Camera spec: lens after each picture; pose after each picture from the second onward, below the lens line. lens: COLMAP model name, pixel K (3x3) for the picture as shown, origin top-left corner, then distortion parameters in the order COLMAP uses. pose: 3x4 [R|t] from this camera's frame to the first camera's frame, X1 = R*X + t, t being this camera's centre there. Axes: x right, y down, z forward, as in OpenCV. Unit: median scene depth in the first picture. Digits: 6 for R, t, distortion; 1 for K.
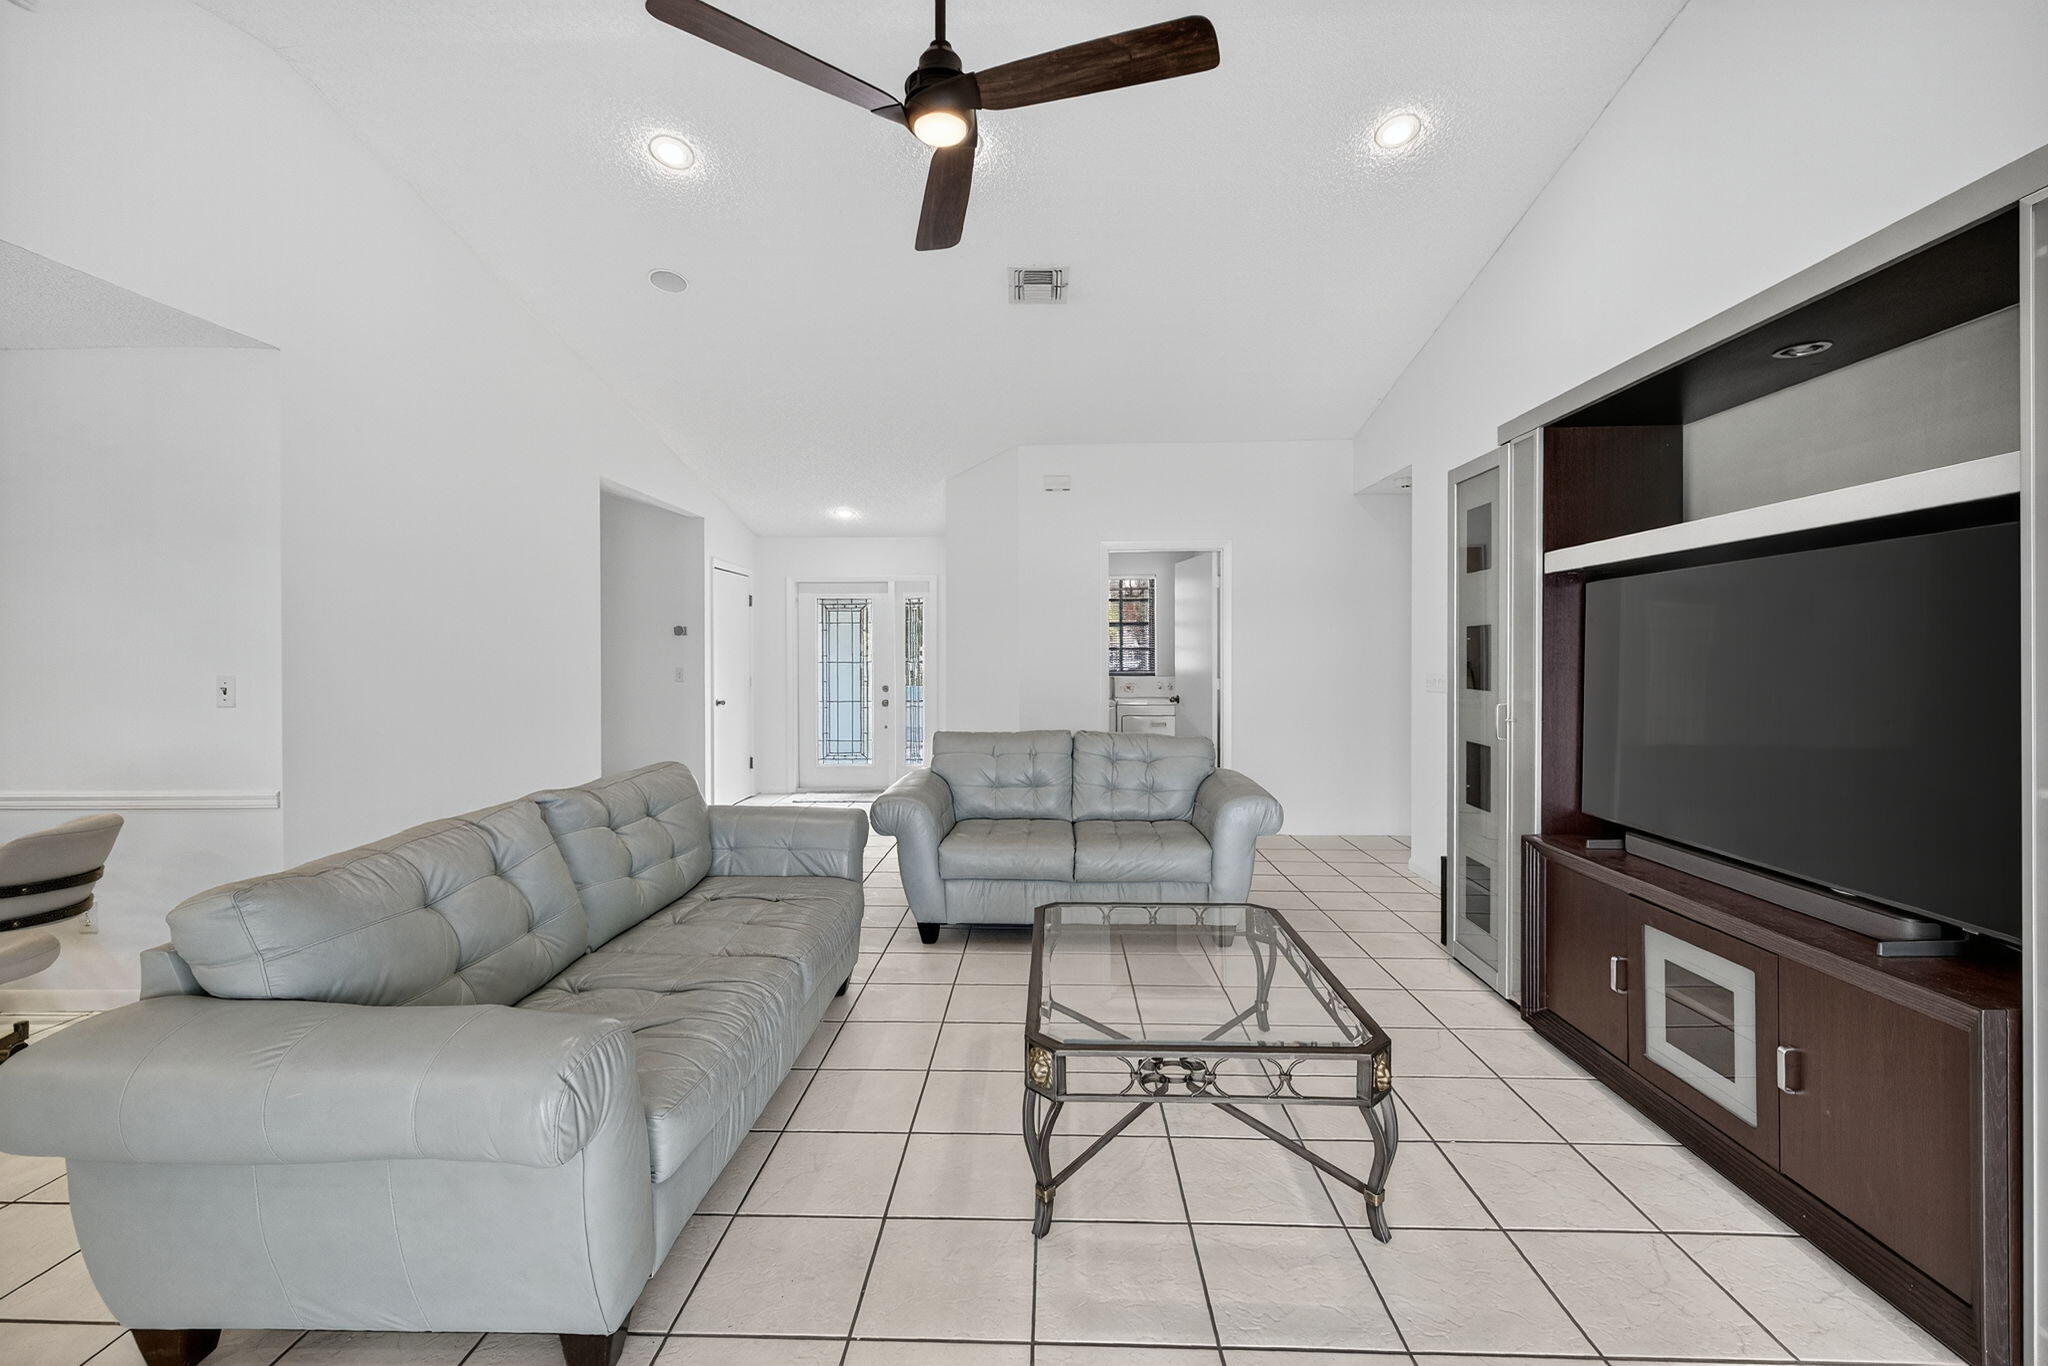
lens RADIAL K [[845.4, 0, 1023.2], [0, 845.4, 664.9], [0, 0, 1]] dist [0.004512, -0.000738]
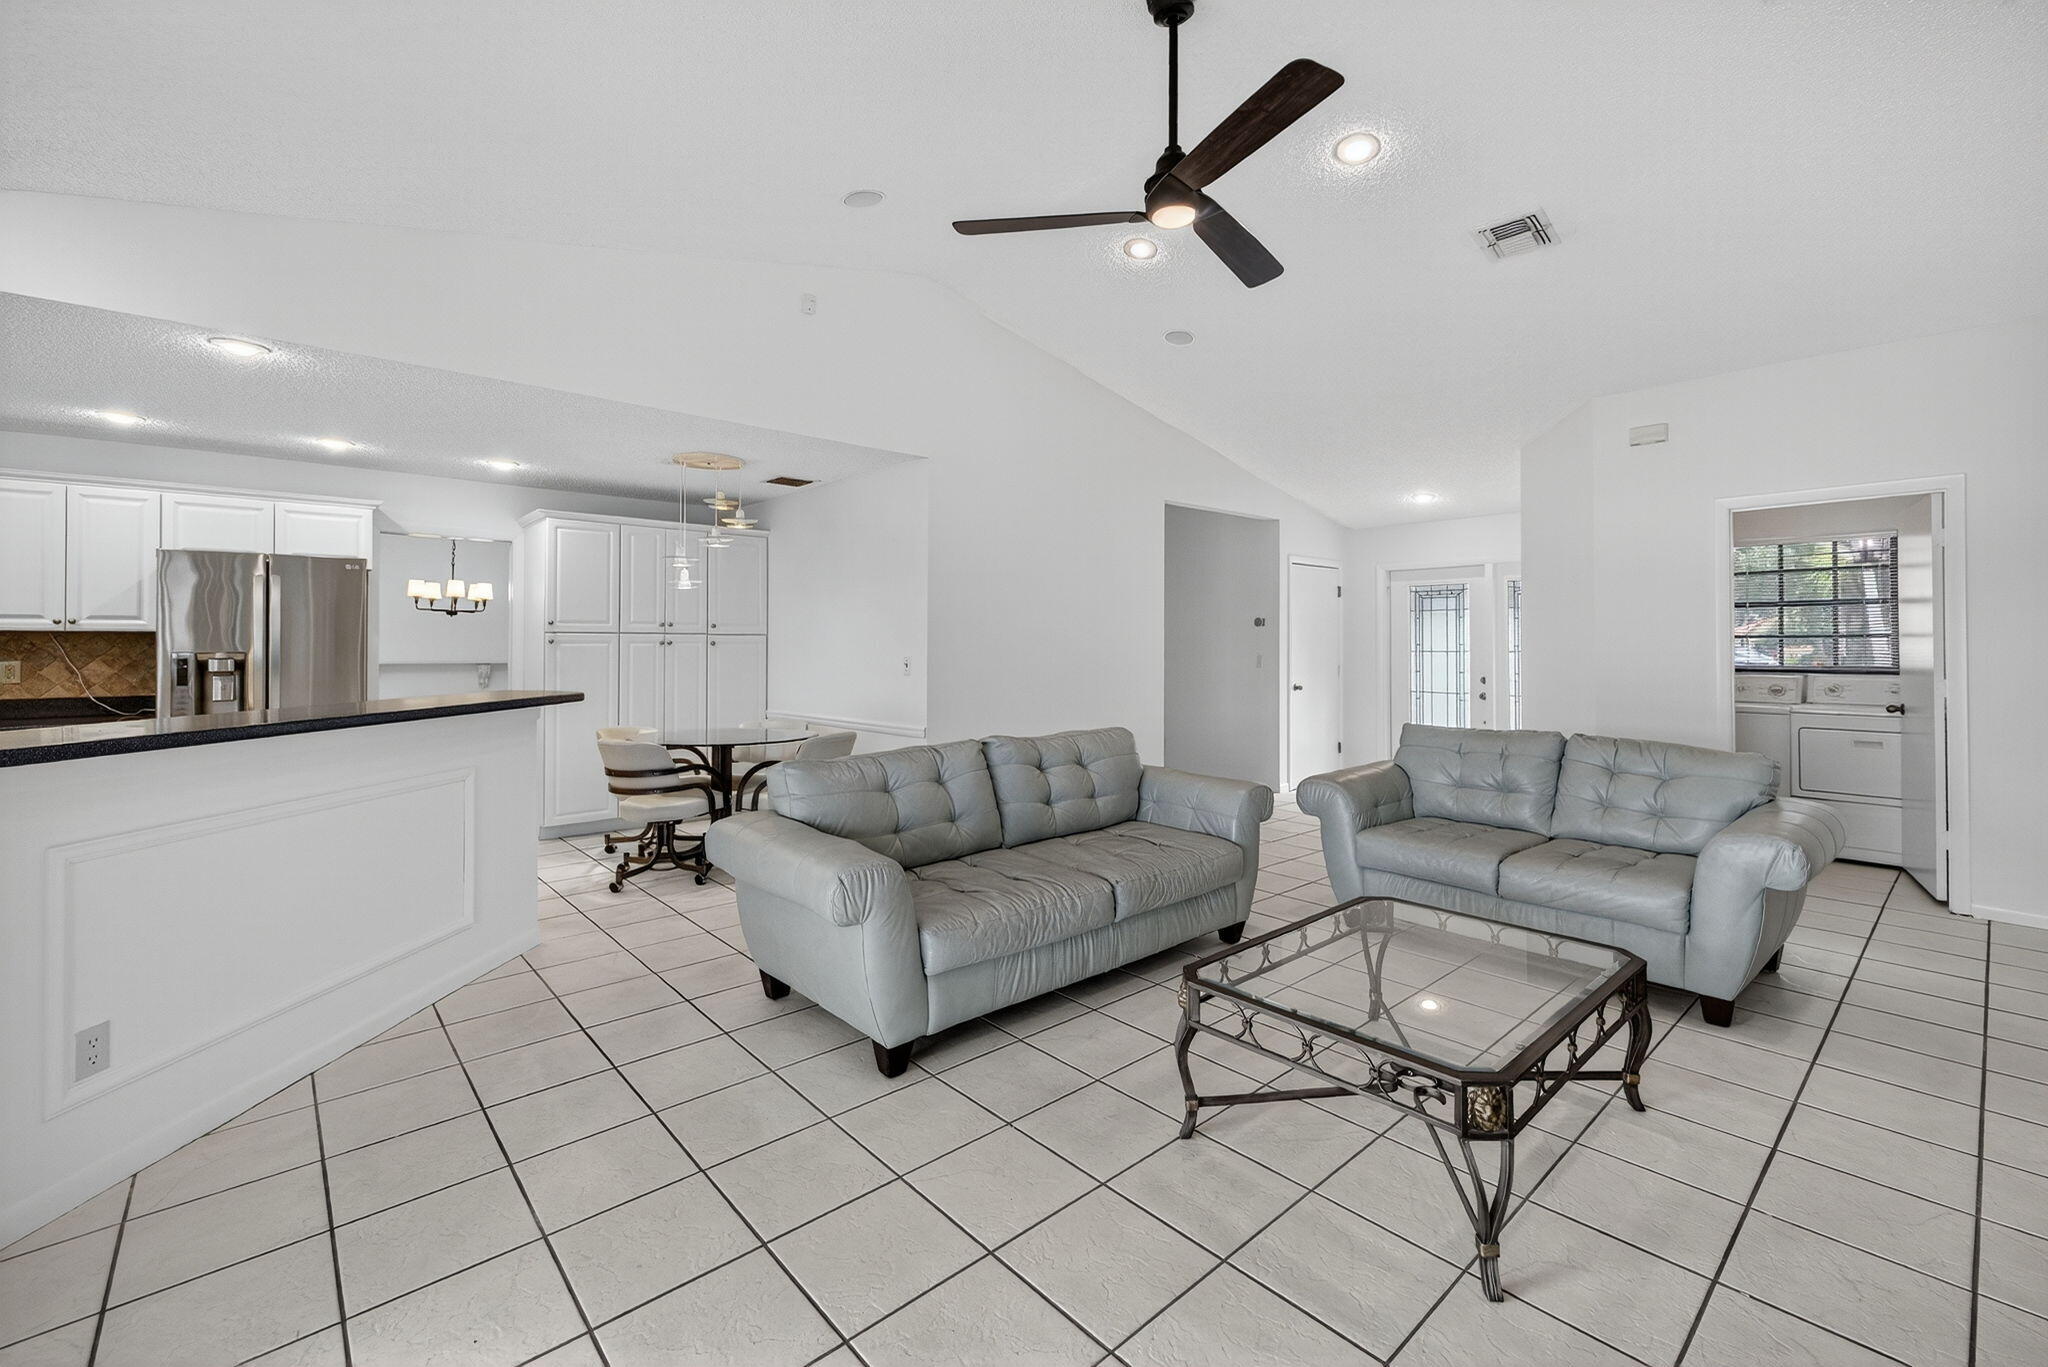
lens RADIAL K [[848.0, 0, 1031.9], [0, 848.0, 647.8], [0, 0, 1]] dist [0.002419, -0.000320]
pose [[0.692186, 0.005208, -0.721701, 0.363925], [-0.009050, 0.999958, -0.001463, -0.003988], [0.721663, 0.007544, 0.692204, 0.009611]]
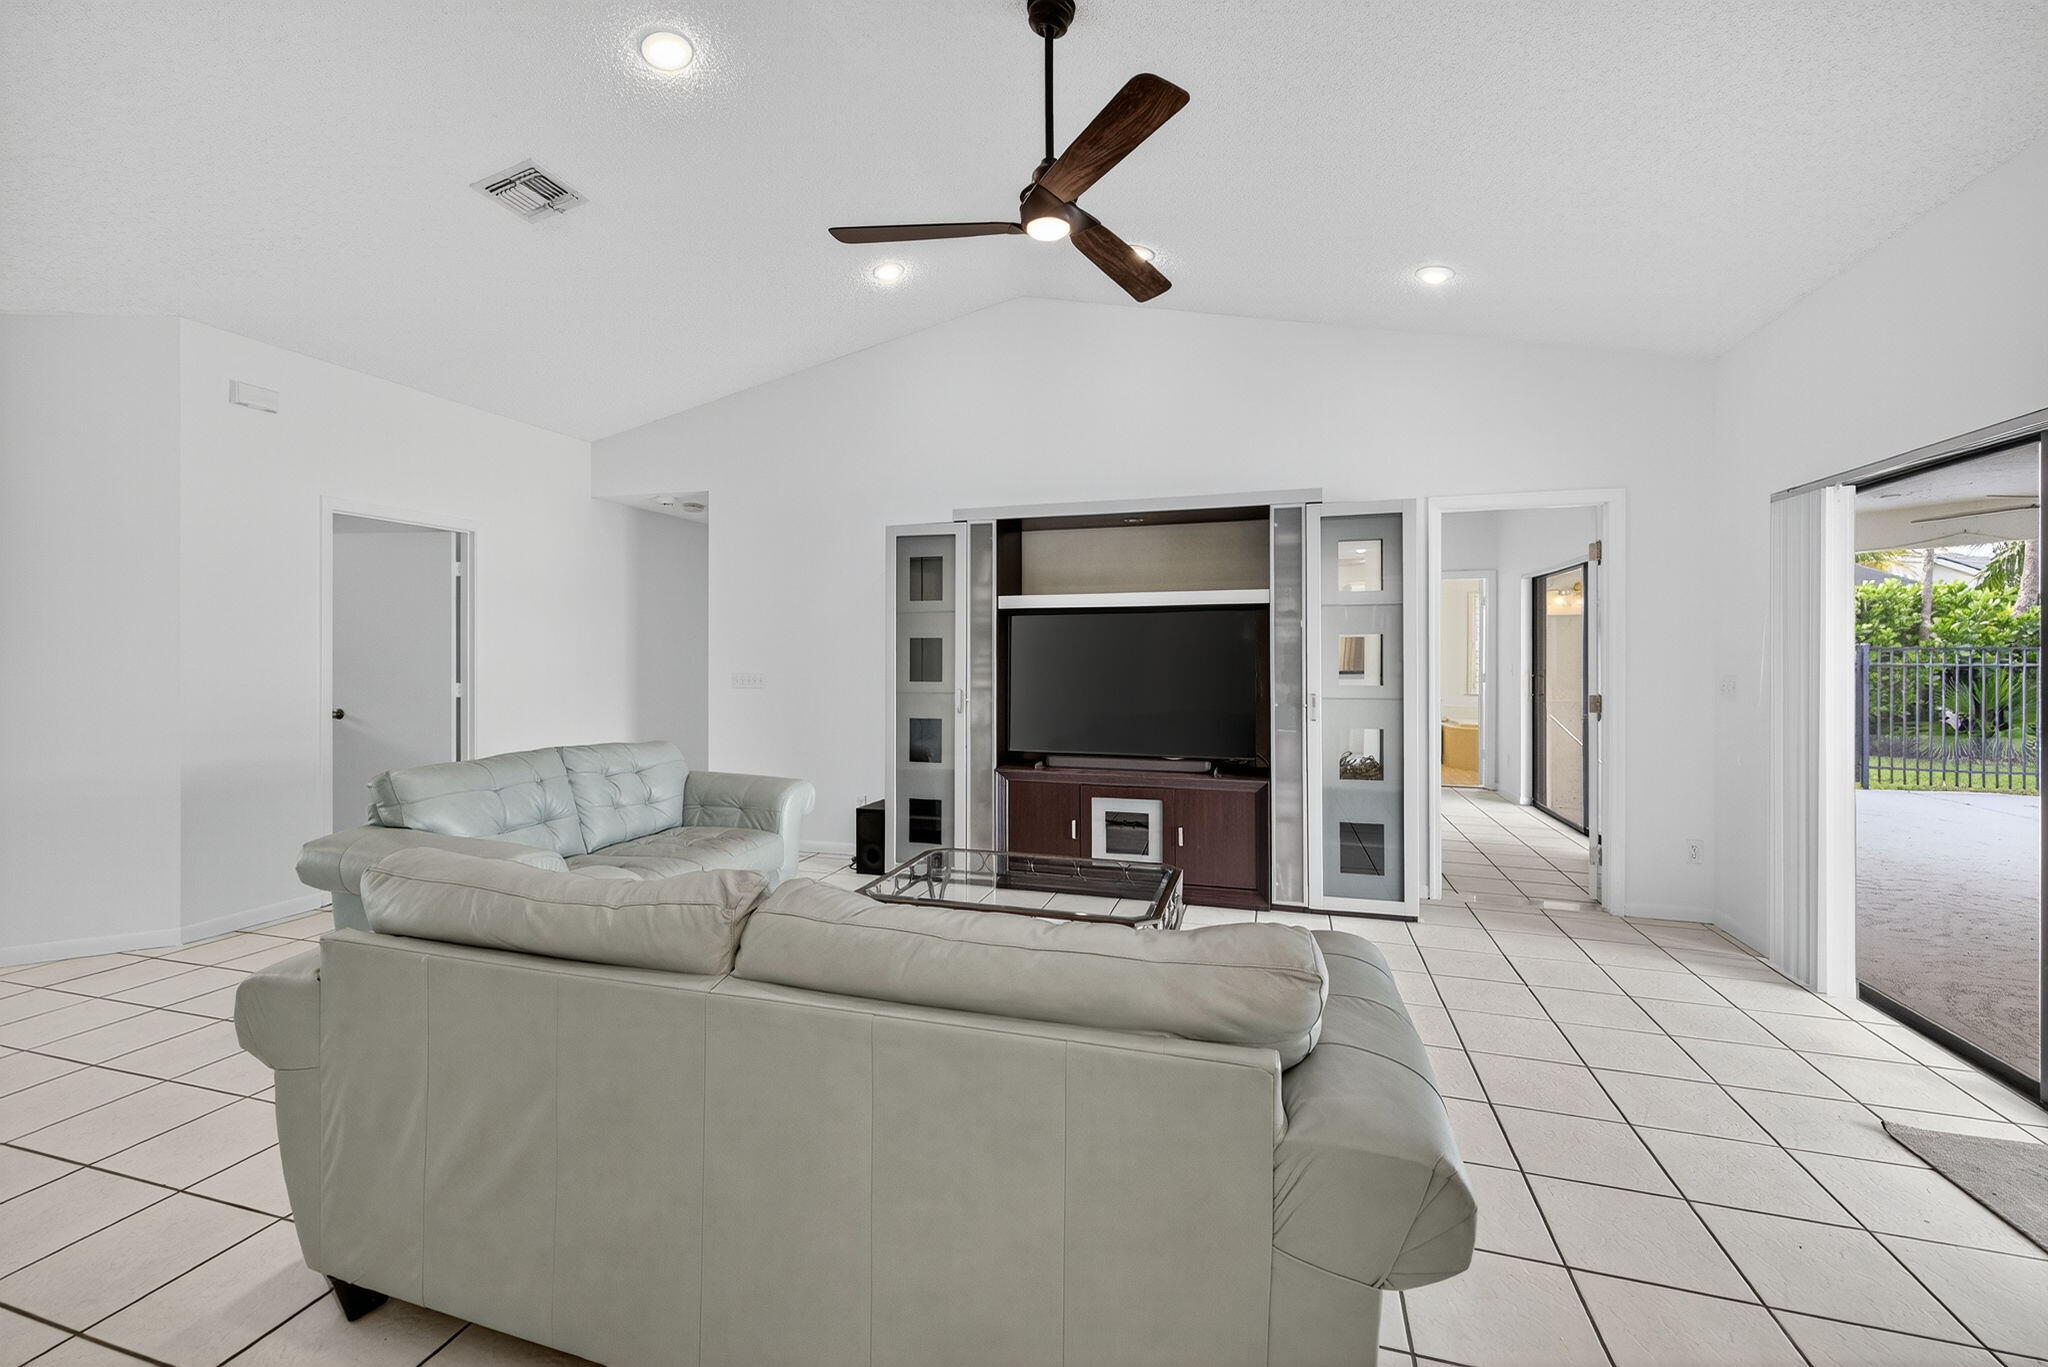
lens RADIAL K [[845.4, 0, 1023.2], [0, 845.4, 665.4], [0, 0, 1]] dist [0.004512, -0.000738]
pose [[0.270352, 0.000376, 0.962762, -0.730166], [0.011388, 0.999929, -0.003588, 0.006257], [-0.962694, 0.011934, 0.270328, 0.393177]]
